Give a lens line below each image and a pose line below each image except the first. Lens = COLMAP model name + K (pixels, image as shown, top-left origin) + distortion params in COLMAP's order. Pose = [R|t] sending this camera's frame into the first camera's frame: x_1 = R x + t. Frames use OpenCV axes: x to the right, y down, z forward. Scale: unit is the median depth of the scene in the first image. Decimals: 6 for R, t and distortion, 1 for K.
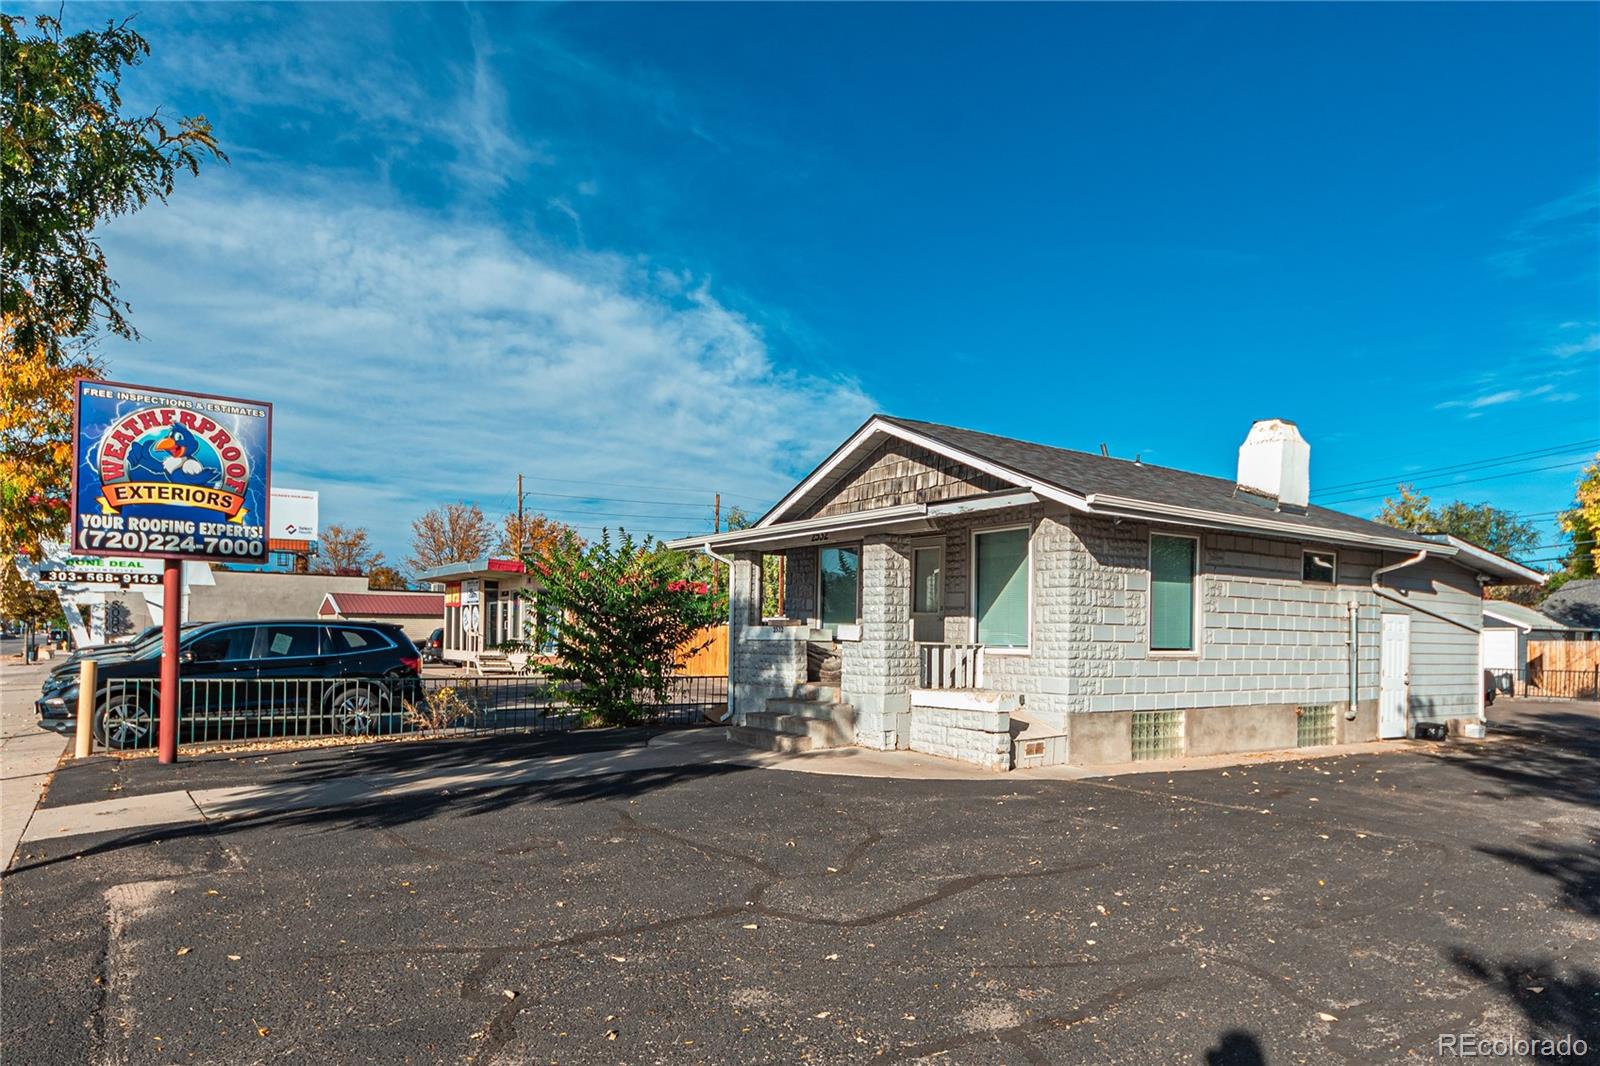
lens RADIAL K [[980.8, 0, 847.3], [0, 980.8, 617.4], [0, 0, 1]] dist [0.001821, 0.000049]
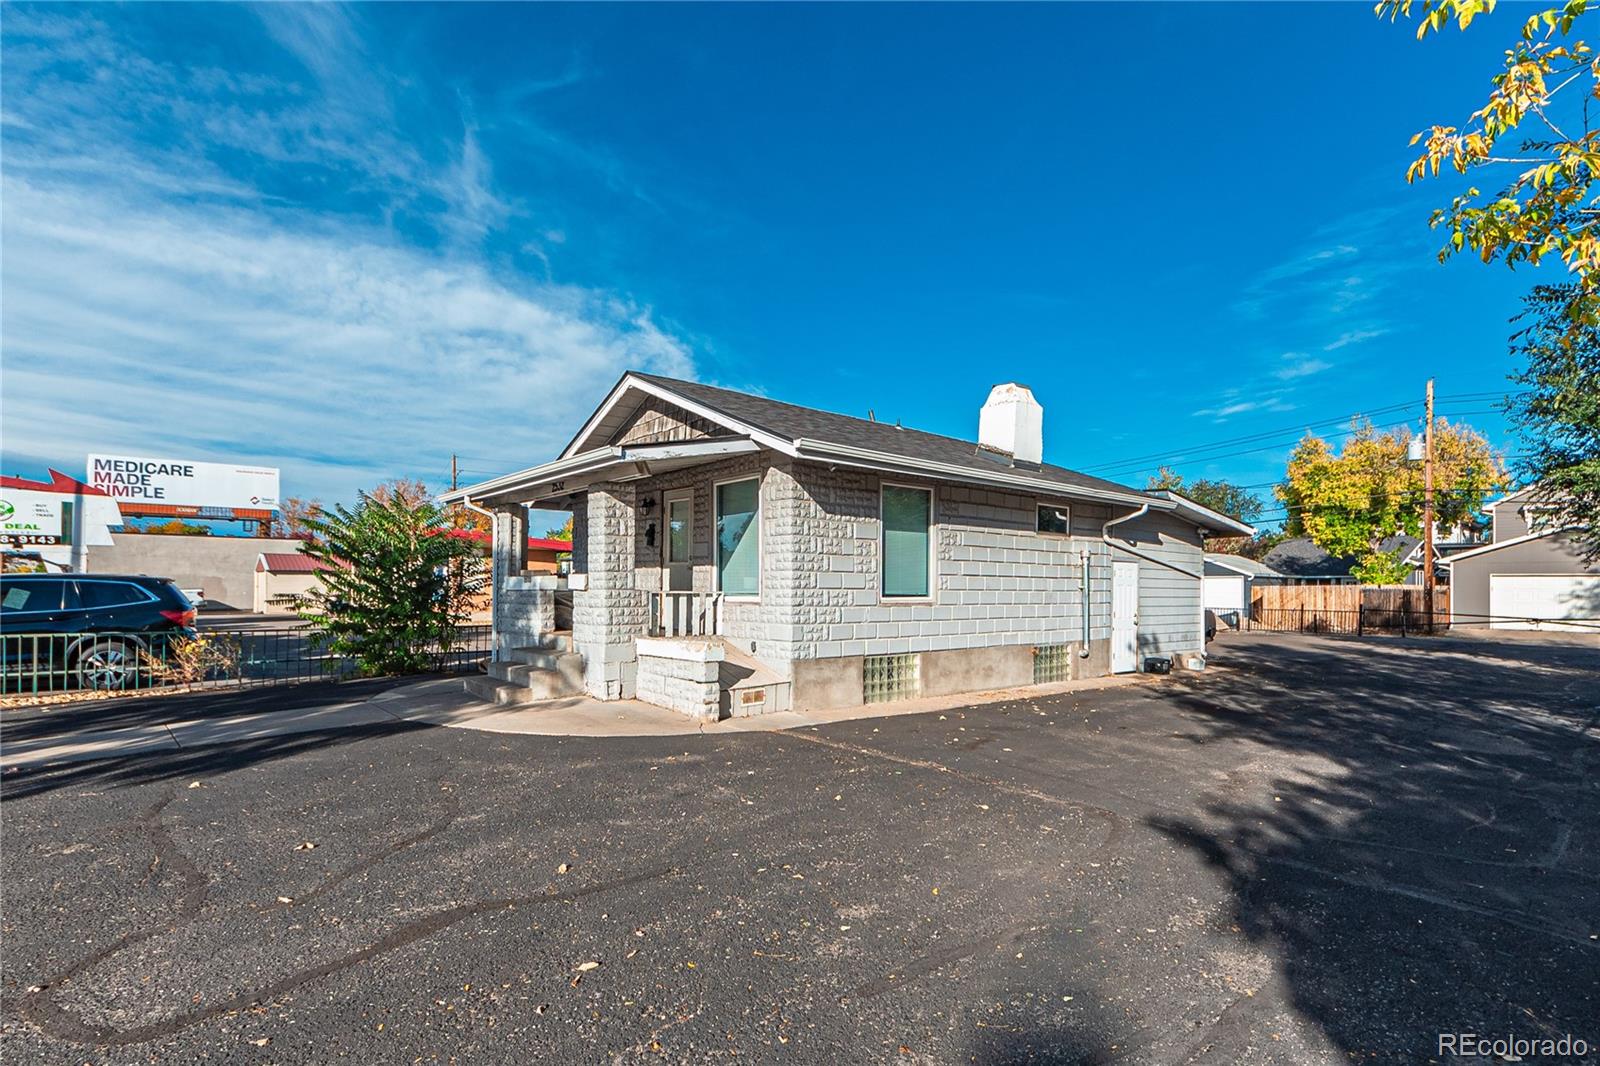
lens RADIAL K [[768.3, 0, 804.1], [0, 768.3, 567.7], [0, 0, 1]] dist [0.003768, 0.000481]
pose [[0.997260, -0.006753, 0.073674, 0.174045], [0.007175, 0.999959, -0.005467, 0.007078], [-0.073634, 0.005981, 0.997267, 0.204232]]
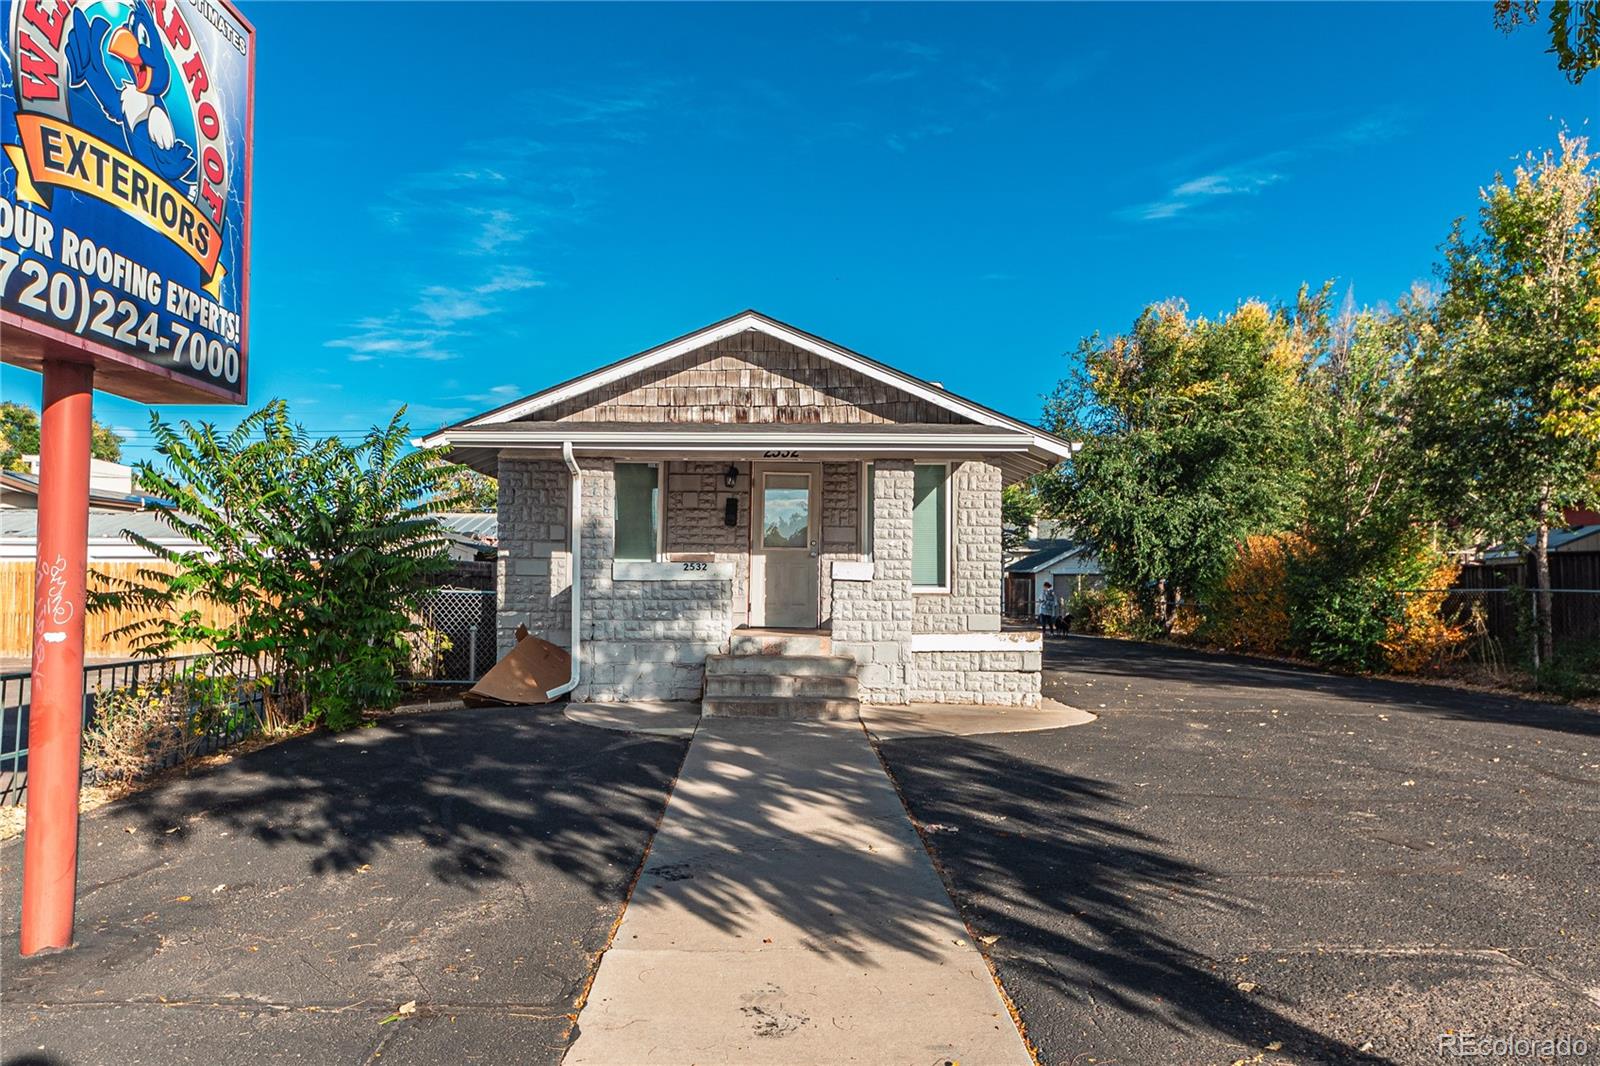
lens RADIAL K [[1038.8, 0, 800.0], [0, 1038.8, 533.0], [0, 0, 1]] dist [-0.000988, -0.000625]
pose [[0.585250, 0.028577, 0.810349, -0.752077], [-0.012034, 0.999575, -0.026560, 0.007158], [-0.810764, 0.005792, 0.585345, 0.512869]]
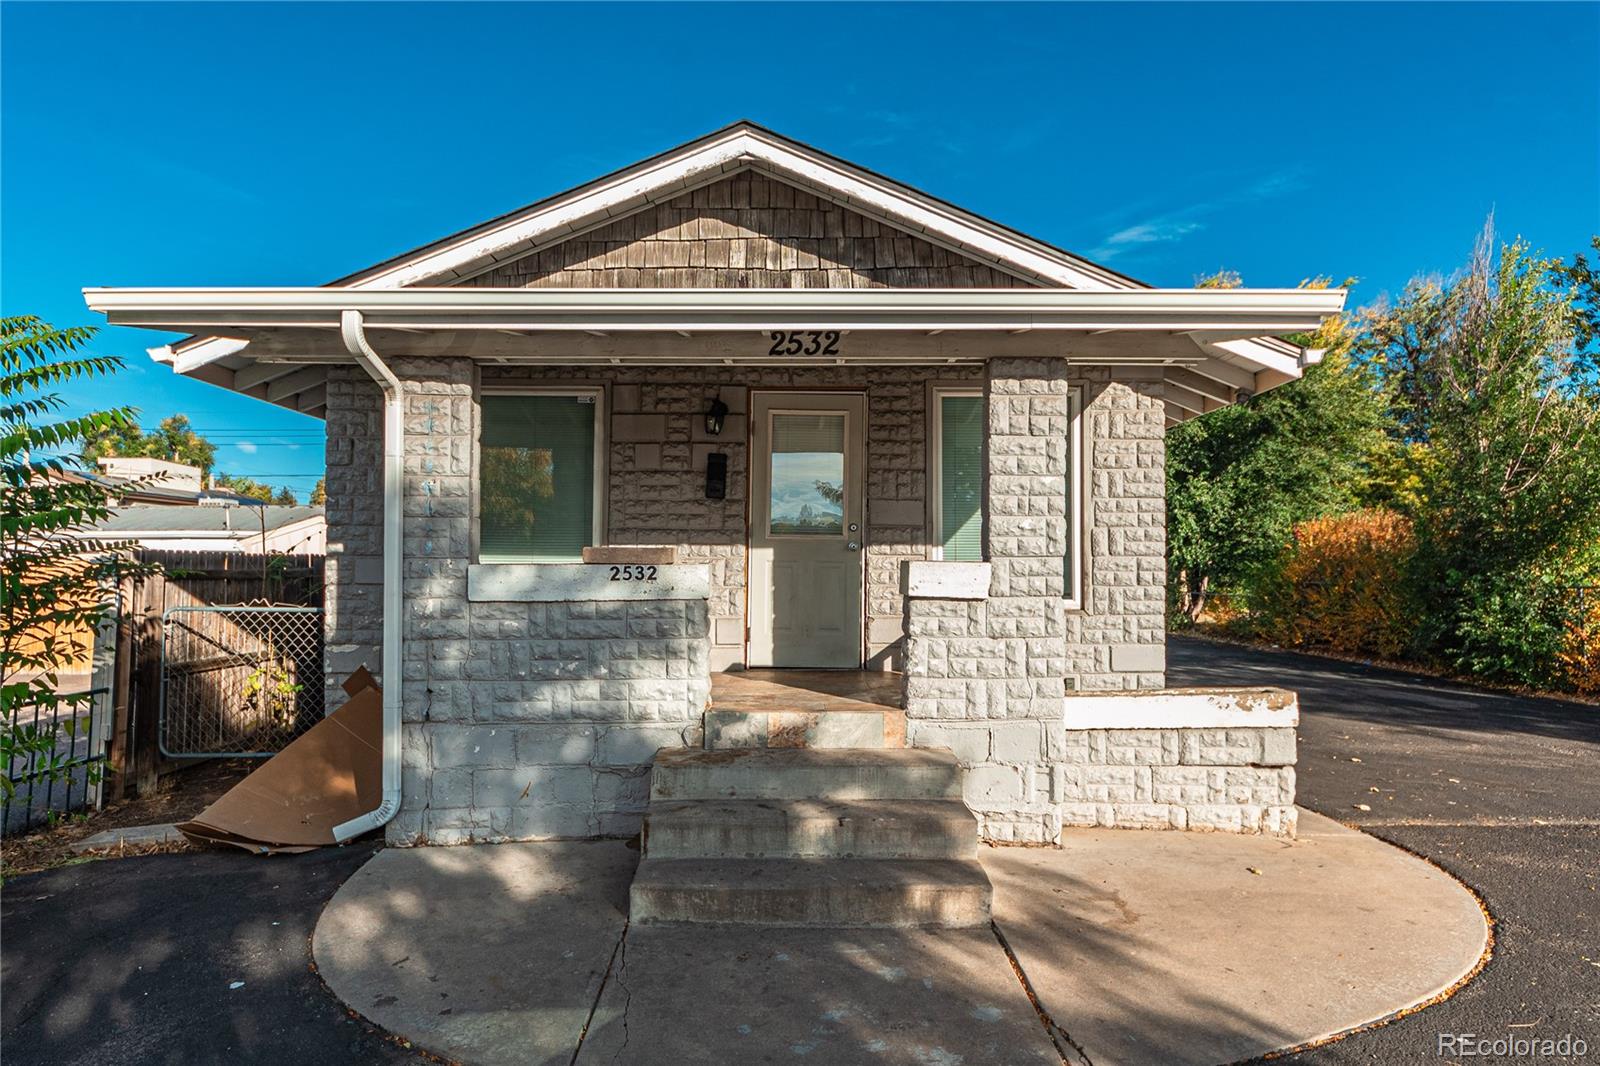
lens RADIAL K [[861.6, 0, 800.0], [0, 861.6, 533.0], [0, 0, 1]] dist [0.001242, 0.000096]
pose [[0.585461, 0.017905, 0.810503, -0.336653], [-0.006359, 0.999827, -0.017495, 0.002275], [-0.810676, 0.005089, 0.585473, 0.835666]]
